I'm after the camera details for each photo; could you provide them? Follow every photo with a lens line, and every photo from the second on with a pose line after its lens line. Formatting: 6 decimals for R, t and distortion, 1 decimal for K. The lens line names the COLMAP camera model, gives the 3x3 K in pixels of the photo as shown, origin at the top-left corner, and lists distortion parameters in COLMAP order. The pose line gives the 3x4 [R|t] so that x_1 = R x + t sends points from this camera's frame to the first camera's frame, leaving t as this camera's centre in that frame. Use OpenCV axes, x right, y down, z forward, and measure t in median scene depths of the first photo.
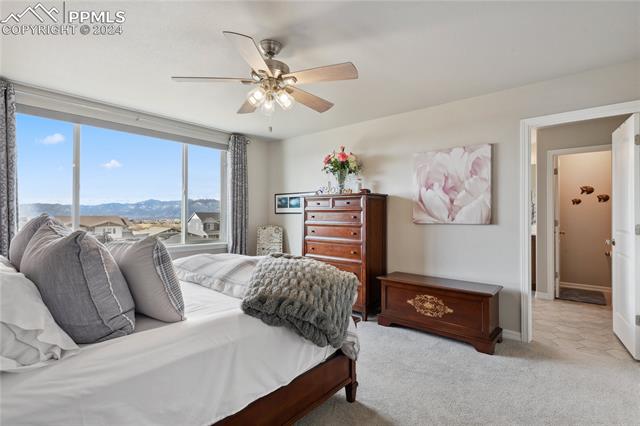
lens RADIAL K [[315.7, 0, 322.5], [0, 315.7, 214.4], [0, 0, 1]] dist [-0.011912, -0.003757]
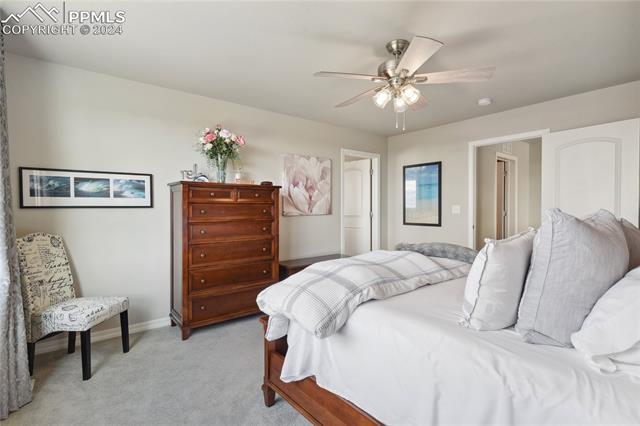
lens RADIAL K [[315.7, 0, 319.9], [0, 315.7, 211.0], [0, 0, 1]] dist [-0.011912, -0.003757]
pose [[0.153963, -0.017895, 0.987915, -0.847388], [0.000286, 0.999837, 0.018066, -0.009371], [-0.988077, -0.002499, 0.153943, 0.744202]]
